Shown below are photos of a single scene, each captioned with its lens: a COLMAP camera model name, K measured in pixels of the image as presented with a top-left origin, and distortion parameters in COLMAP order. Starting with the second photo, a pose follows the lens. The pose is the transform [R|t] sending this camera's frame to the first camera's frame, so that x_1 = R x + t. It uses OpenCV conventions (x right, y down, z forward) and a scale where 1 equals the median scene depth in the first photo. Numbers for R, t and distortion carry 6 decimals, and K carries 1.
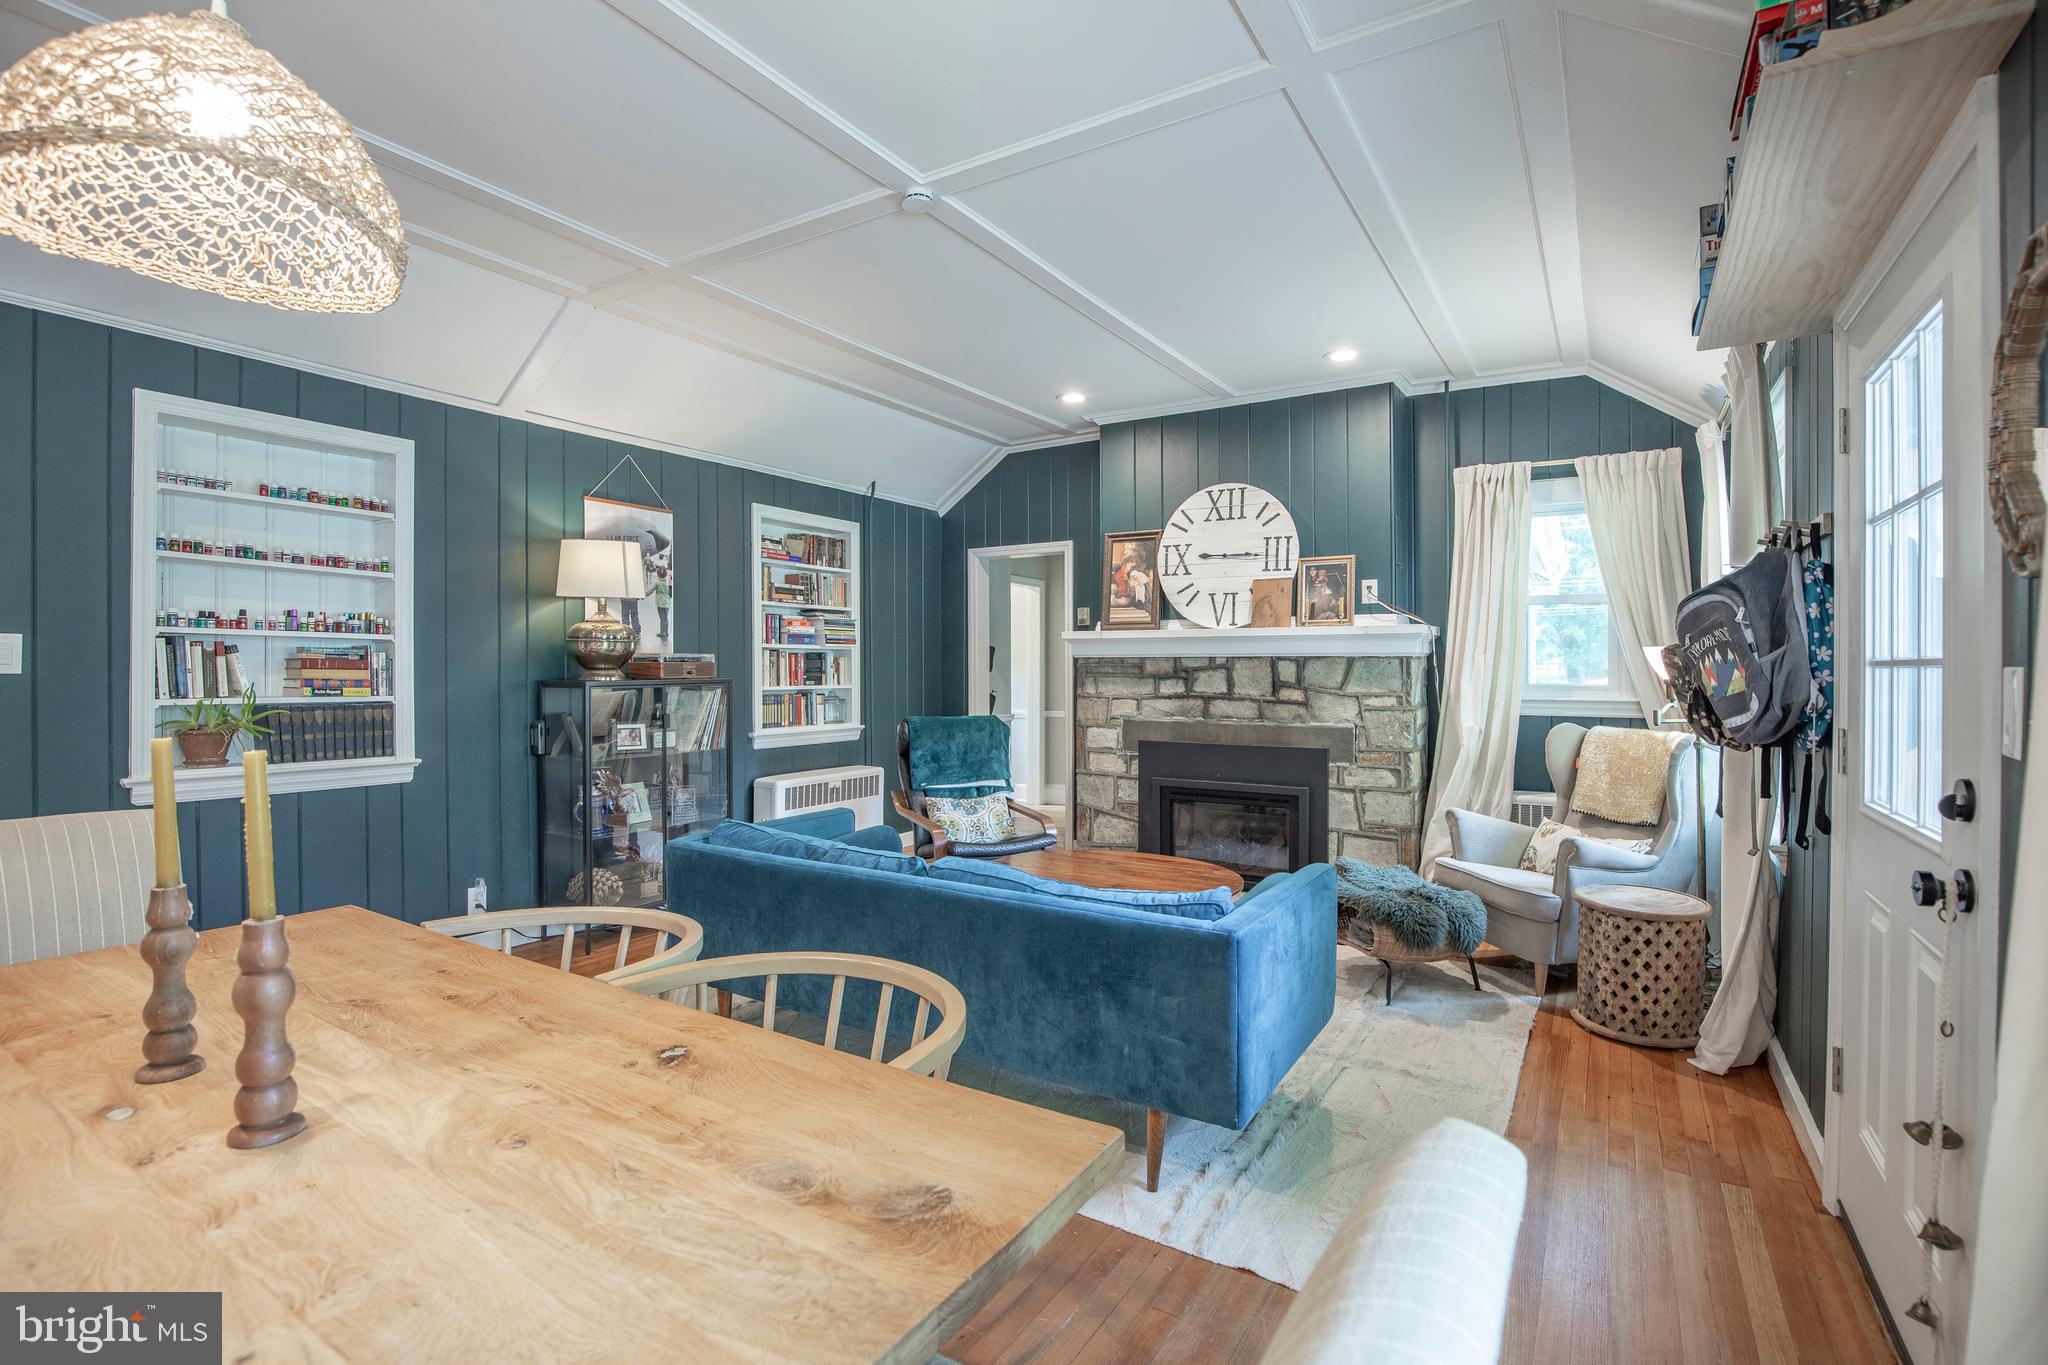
lens RADIAL K [[937.1, 0, 972.5], [0, 937.1, 676.7], [0, 0, 1]] dist [-0.027962, 0.000186]
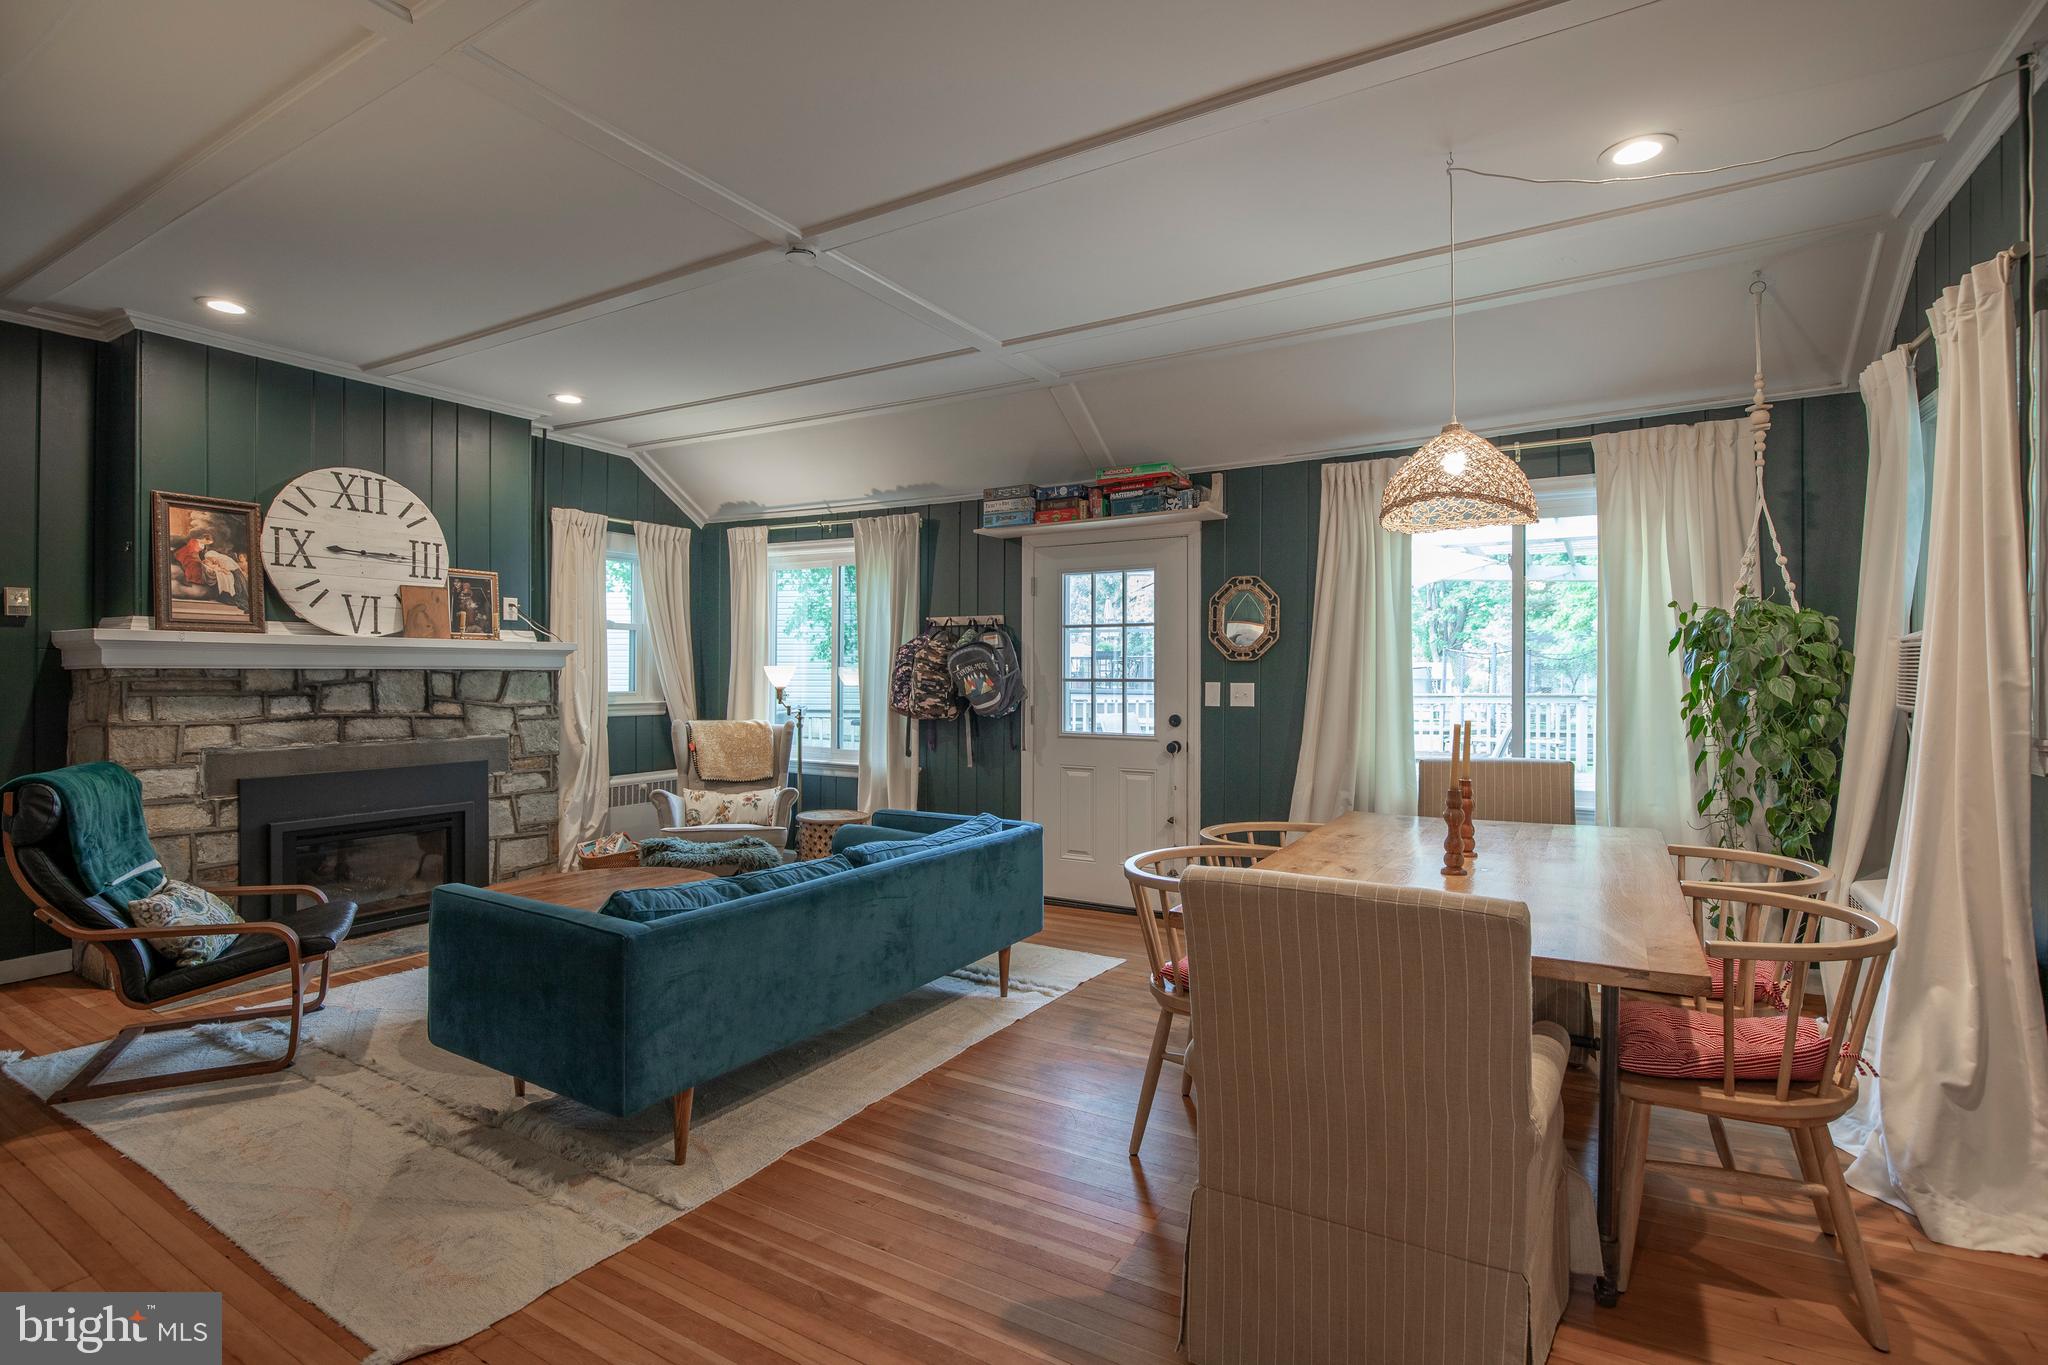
lens RADIAL K [[939.8, 0, 1038.6], [0, 939.8, 677.3], [0, 0, 1]] dist [-0.027411, 0.001234]
pose [[-0.032106, -0.006673, 0.999462, -0.625043], [0.008451, 0.999940, 0.006948, -0.014602], [-0.999449, 0.008669, -0.032048, 0.409037]]
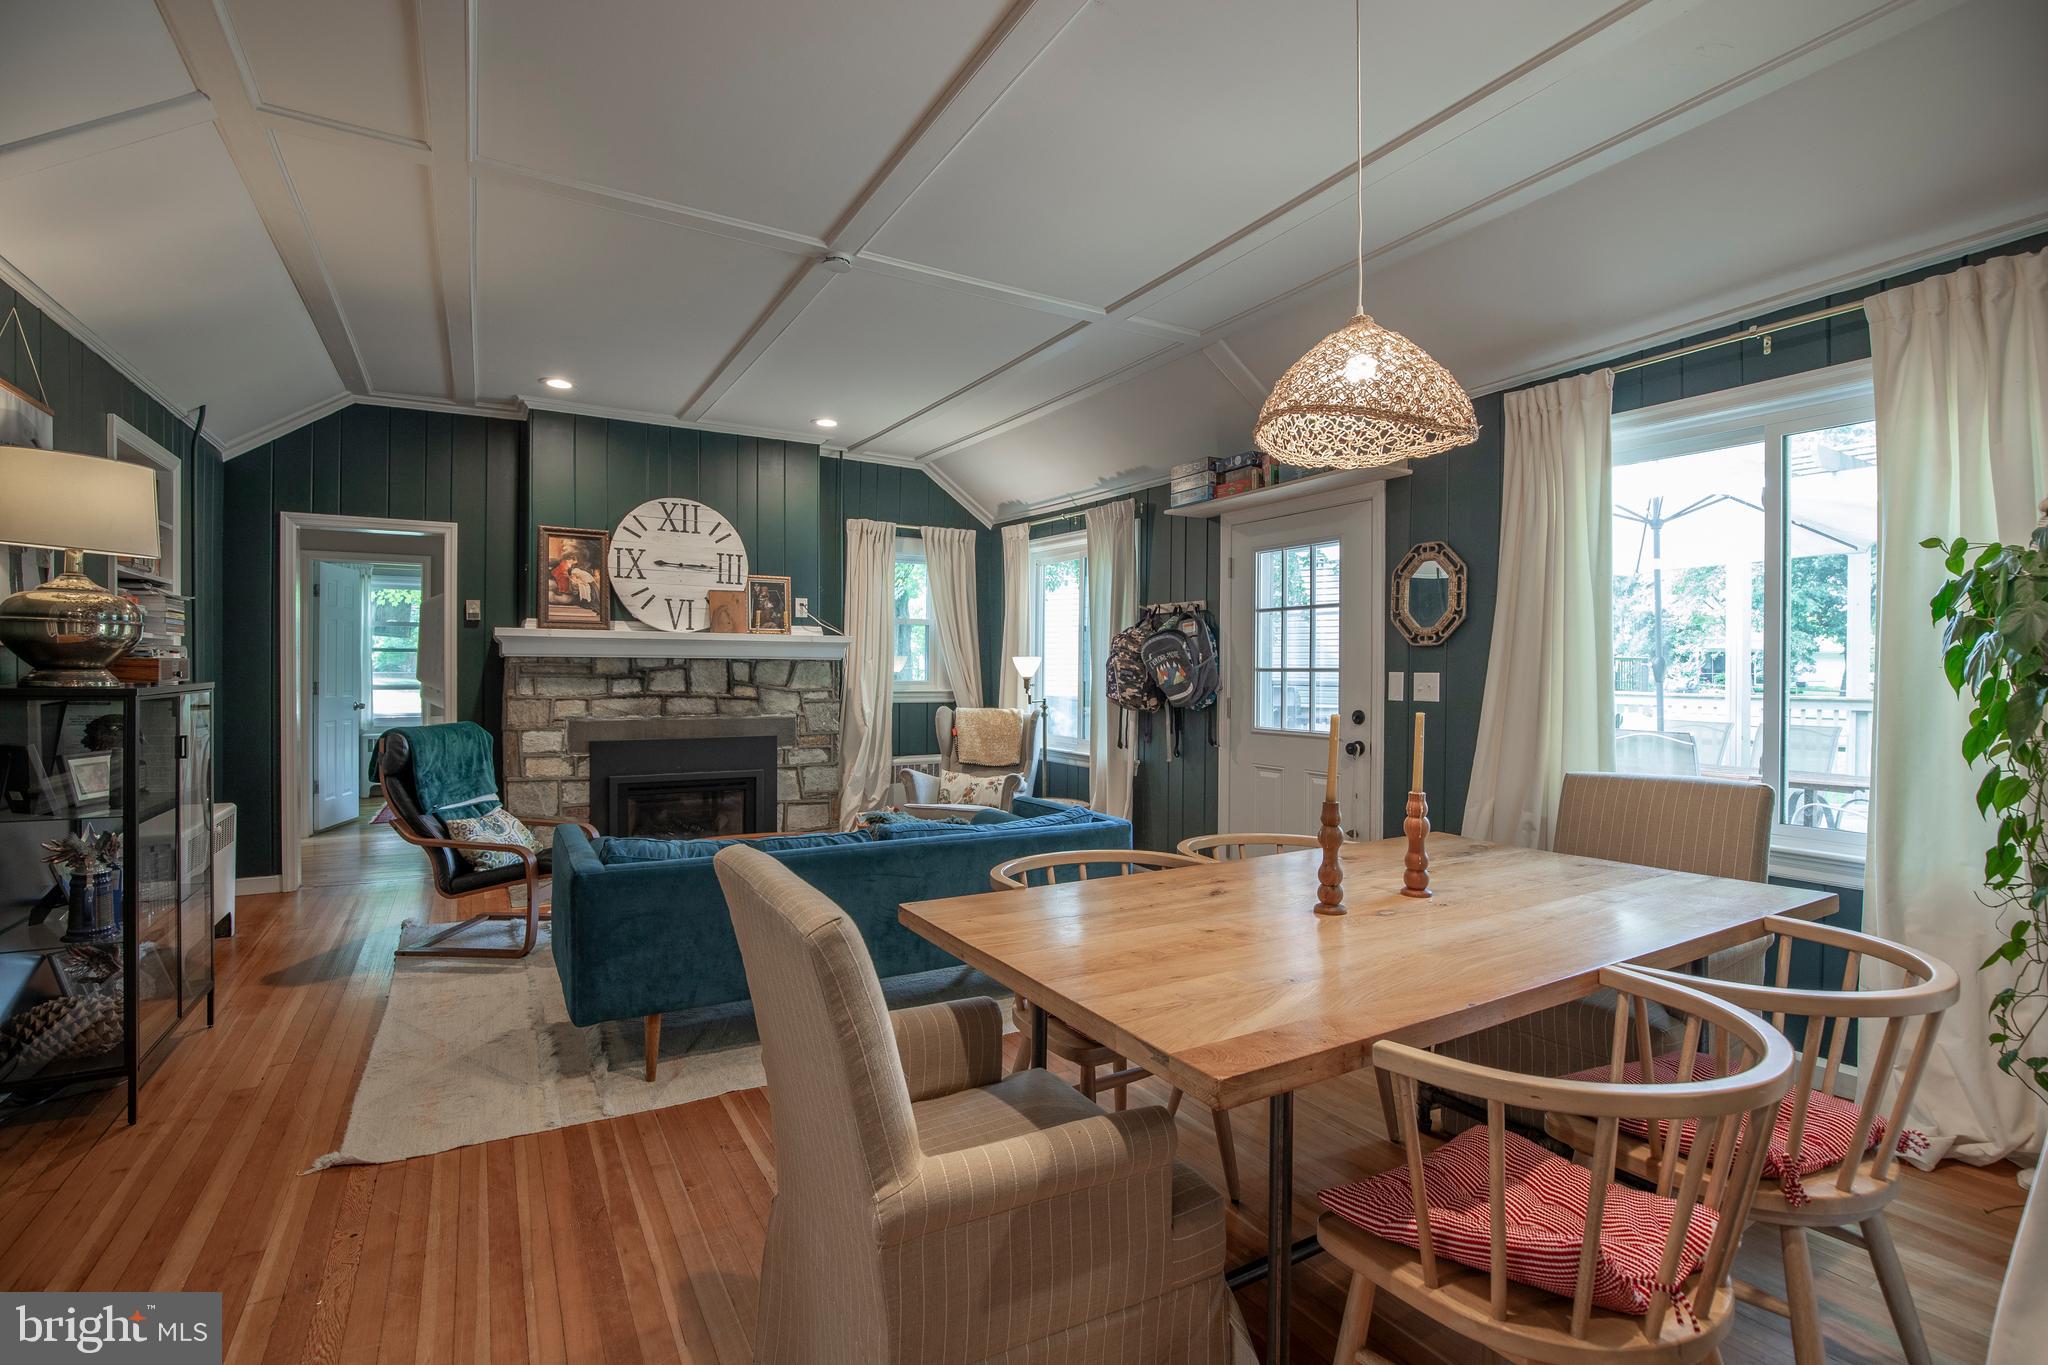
lens RADIAL K [[949.6, 0, 1048.0], [0, 949.6, 679.8], [0, 0, 1]] dist [-0.031974, 0.000129]
pose [[0.446858, -0.007555, 0.894573, -0.533889], [0.003273, 0.999971, 0.006810, -0.002158], [-0.894599, -0.000115, 0.446870, 0.130212]]
